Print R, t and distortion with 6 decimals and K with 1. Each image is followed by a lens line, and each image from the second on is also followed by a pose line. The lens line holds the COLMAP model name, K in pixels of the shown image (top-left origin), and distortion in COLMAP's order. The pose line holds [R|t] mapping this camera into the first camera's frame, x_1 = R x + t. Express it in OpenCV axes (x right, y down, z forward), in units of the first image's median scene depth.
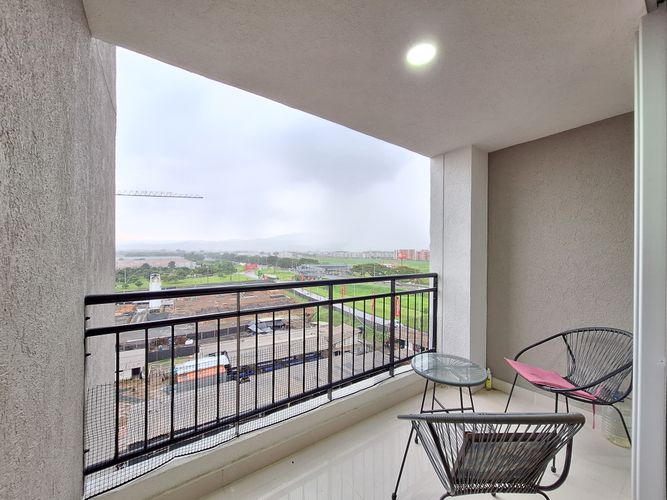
lens RADIAL K [[263.6, 0, 330.9], [0, 263.6, 251.1], [0, 0, 1]] dist [-0.003665, 0.000445]
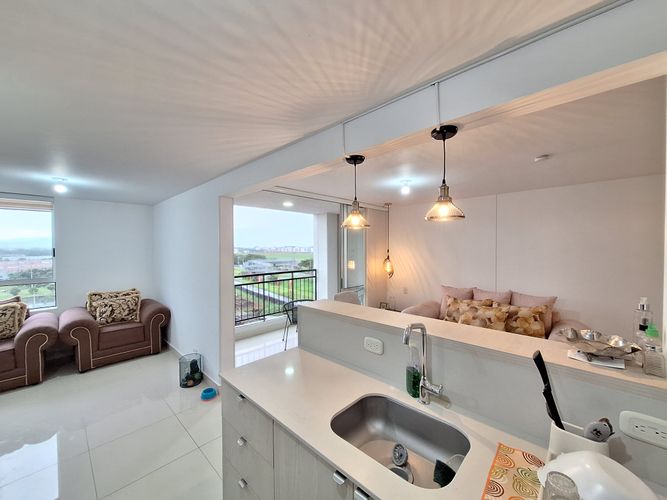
lens RADIAL K [[263.6, 0, 330.6], [0, 263.6, 250.6], [0, 0, 1]] dist [-0.003665, 0.000445]
pose [[0.981310, -0.016779, 0.191702, 0.104139], [0.013122, 0.999707, 0.020331, -0.109587], [-0.191987, -0.017435, 0.981243, -1.146638]]
